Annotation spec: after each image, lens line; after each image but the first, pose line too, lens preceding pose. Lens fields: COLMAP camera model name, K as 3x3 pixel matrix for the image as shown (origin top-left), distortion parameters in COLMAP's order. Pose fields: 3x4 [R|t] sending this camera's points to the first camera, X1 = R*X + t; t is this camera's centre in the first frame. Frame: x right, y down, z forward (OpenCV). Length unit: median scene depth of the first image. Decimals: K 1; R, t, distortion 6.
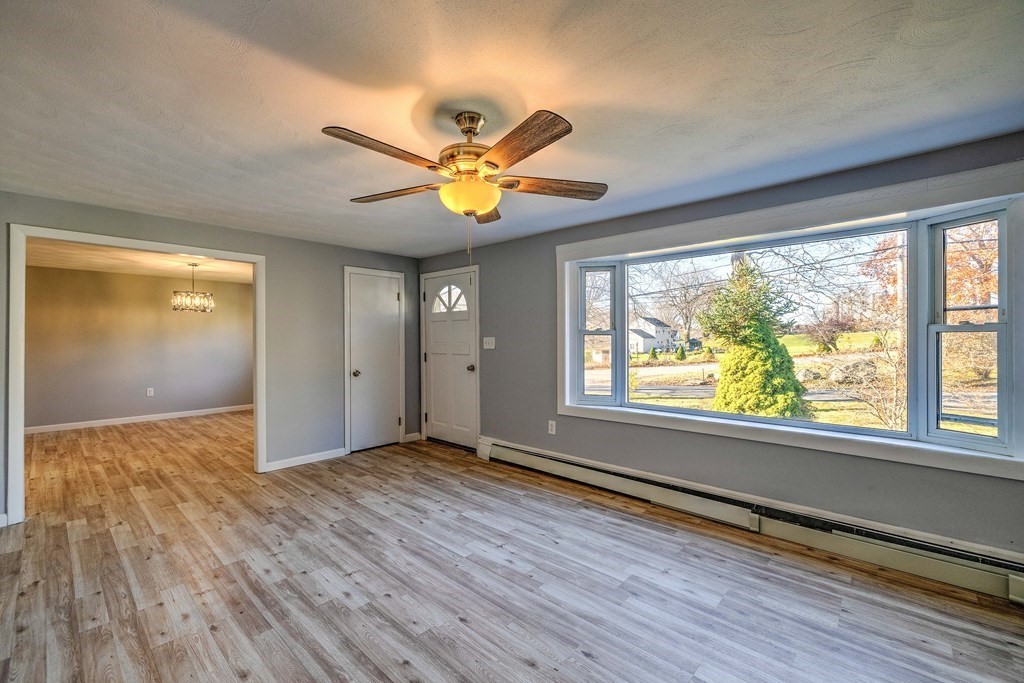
lens RADIAL K [[426.5, 0, 509.0], [0, 426.5, 338.6], [0, 0, 1]] dist [-0.000454, -0.000844]
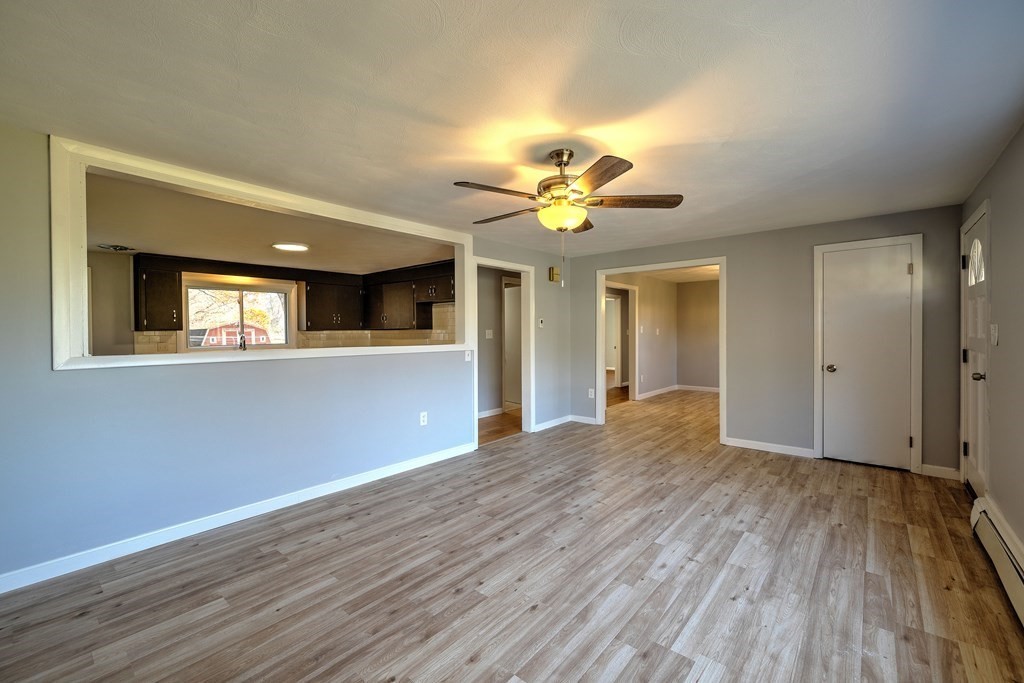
lens RADIAL K [[426.5, 0, 511.9], [0, 426.5, 340.0], [0, 0, 1]] dist [-0.000454, -0.000844]
pose [[0.041756, 0.022051, -0.998884, 0.796136], [0.007013, 0.999725, 0.022363, 0.000810], [0.999103, -0.007939, 0.041590, 0.549367]]
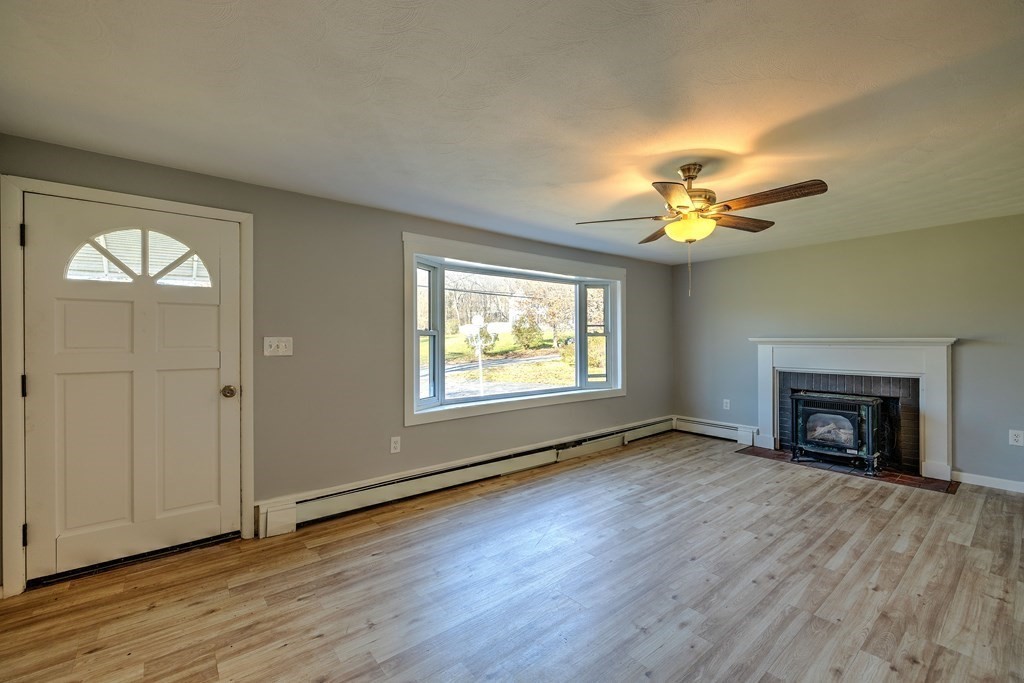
lens RADIAL K [[426.5, 0, 509.8], [0, 426.5, 339.2], [0, 0, 1]] dist [-0.000454, -0.000844]
pose [[0.149577, 0.002723, 0.988746, -0.997985], [0.002338, 0.999992, -0.003108, 0.004391], [-0.988747, 0.002776, 0.149570, 0.928330]]
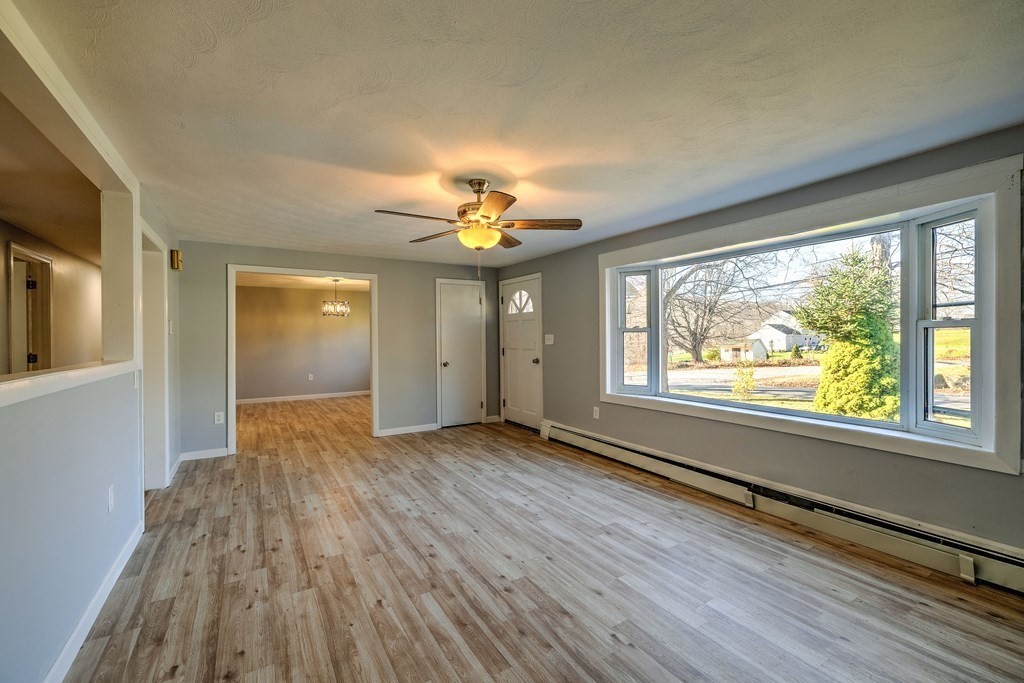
lens RADIAL K [[426.5, 0, 509.6], [0, 426.5, 337.4], [0, 0, 1]] dist [-0.000454, -0.000844]
pose [[0.961625, -0.003484, -0.274346, 0.275124], [0.004637, 0.999983, 0.003553, 0.000187], [0.274329, -0.004689, 0.961625, -0.243765]]
